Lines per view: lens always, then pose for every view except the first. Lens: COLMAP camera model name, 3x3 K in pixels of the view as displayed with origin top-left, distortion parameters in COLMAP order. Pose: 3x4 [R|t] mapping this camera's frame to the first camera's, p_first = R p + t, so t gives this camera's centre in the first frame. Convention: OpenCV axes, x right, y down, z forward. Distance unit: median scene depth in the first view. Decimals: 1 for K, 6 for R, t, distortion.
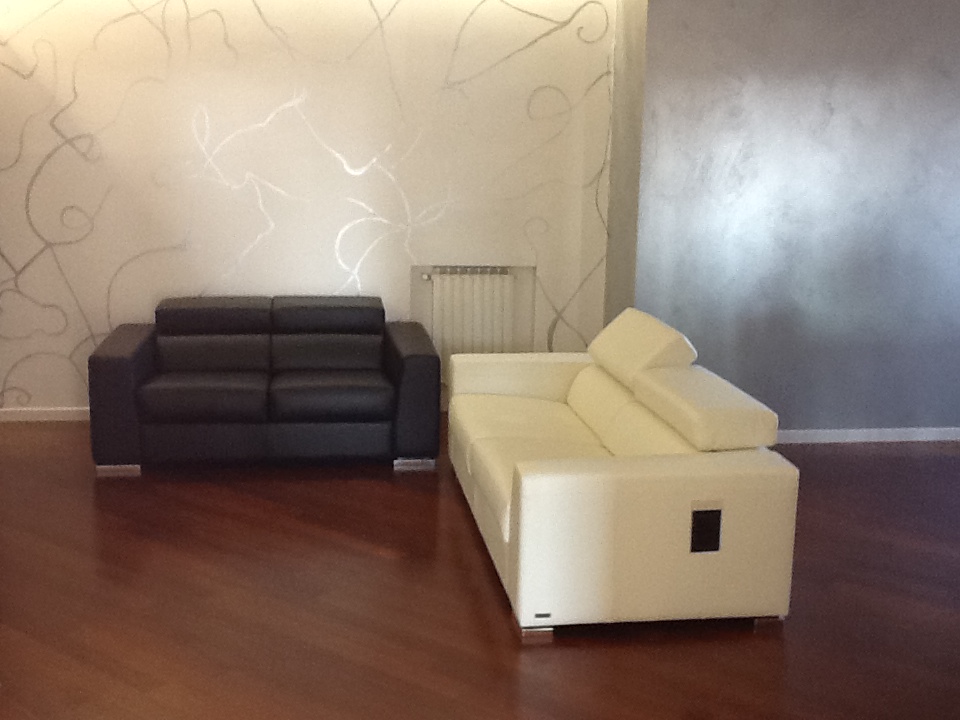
lens RADIAL K [[1190.8, 0, 485.4], [0, 1190.8, 358.4], [0, 0, 1]] dist [-0.011135, 0.034844]
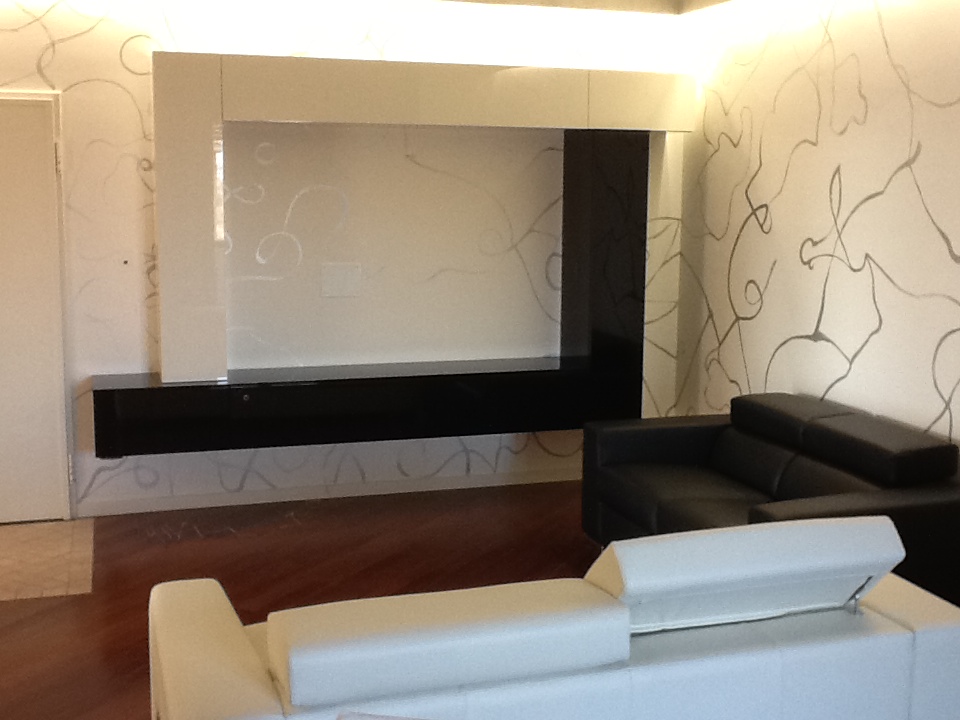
lens RADIAL K [[1190.8, 0, 485.4], [0, 1190.8, 358.4], [0, 0, 1]] dist [-0.011135, 0.034844]
pose [[0.178413, 0.126924, -0.975735, 0.538165], [-0.207858, 0.974128, 0.088708, -0.107475], [0.961750, 0.186988, 0.200179, 0.623551]]
